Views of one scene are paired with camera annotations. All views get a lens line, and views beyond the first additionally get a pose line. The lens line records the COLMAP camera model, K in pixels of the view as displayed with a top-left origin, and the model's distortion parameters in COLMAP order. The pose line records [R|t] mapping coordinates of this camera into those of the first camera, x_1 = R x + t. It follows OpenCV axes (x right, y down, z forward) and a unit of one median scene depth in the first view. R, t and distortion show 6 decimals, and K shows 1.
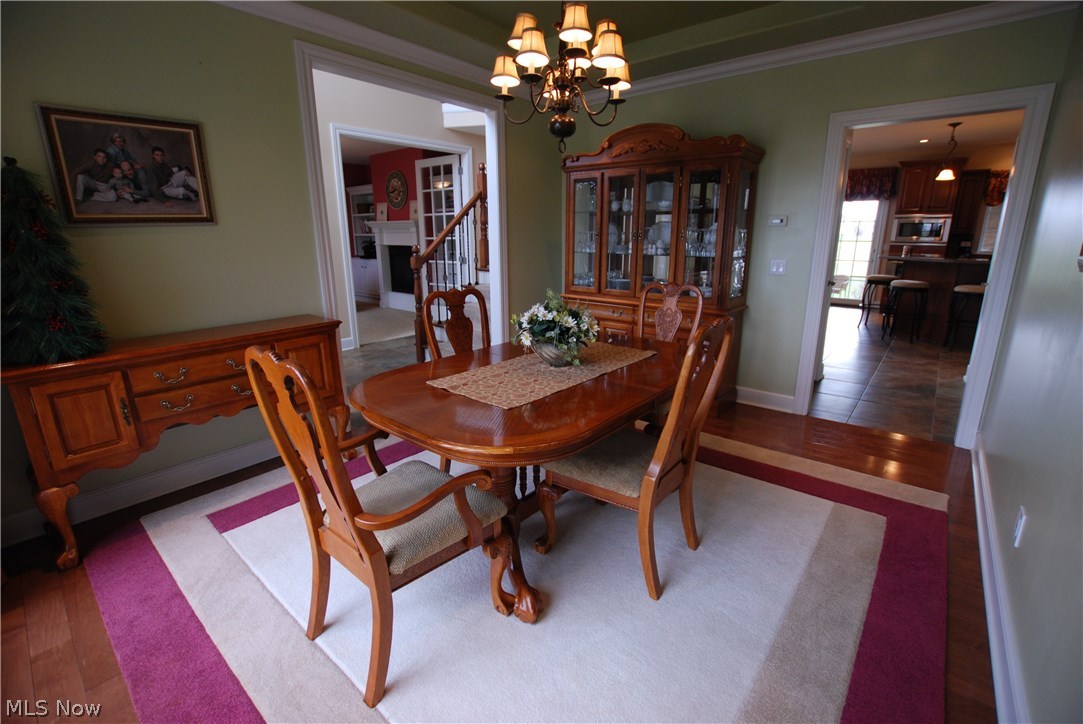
lens RADIAL K [[477.0, 0, 543.3], [0, 477.0, 357.2], [0, 0, 1]] dist [-0.034089, 0.005335]
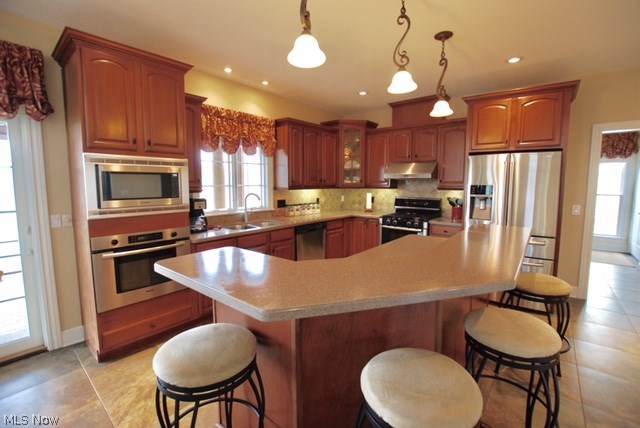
lens RADIAL K [[281.9, 0, 321.1], [0, 281.9, 211.2], [0, 0, 1]] dist [-0.034089, 0.005335]
pose [[-0.005563, -0.096414, 0.995326, 0.511482], [0.243821, 0.965170, 0.094856, -0.230853], [-0.969804, 0.243209, 0.018138, 0.827539]]
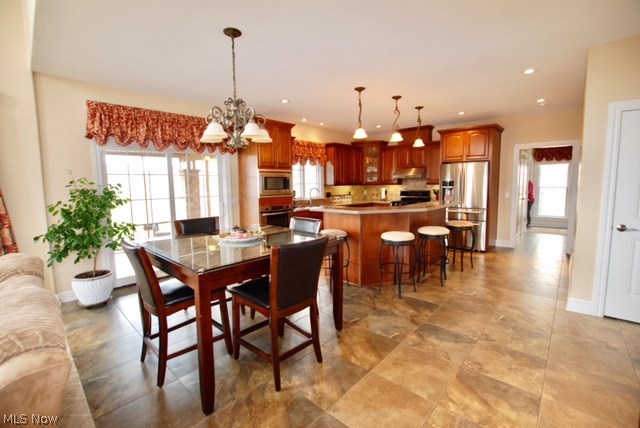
lens RADIAL K [[281.9, 0, 321.1], [0, 281.9, 211.2], [0, 0, 1]] dist [-0.034089, 0.005335]
pose [[0.044638, -0.095586, 0.994420, 0.155051], [0.258067, 0.962729, 0.080956, -0.240169], [-0.965095, 0.253013, 0.067642, 0.887864]]
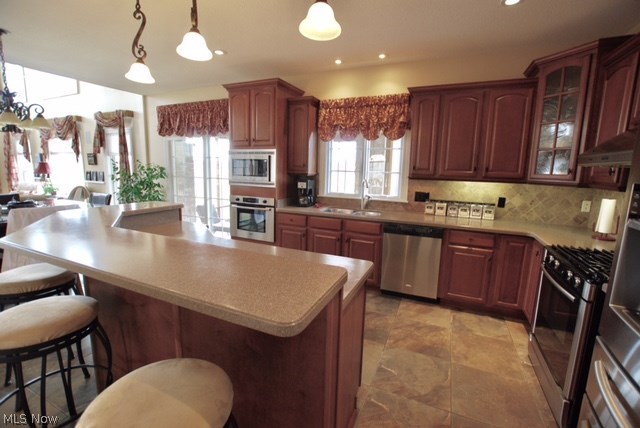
lens RADIAL K [[281.9, 0, 321.1], [0, 281.9, 211.2], [0, 0, 1]] dist [-0.034089, 0.005335]
pose [[0.962414, -0.012798, 0.271286, 0.806009], [0.037410, 0.995614, -0.085748, -0.152725], [-0.268999, 0.092674, 0.958671, 0.512504]]
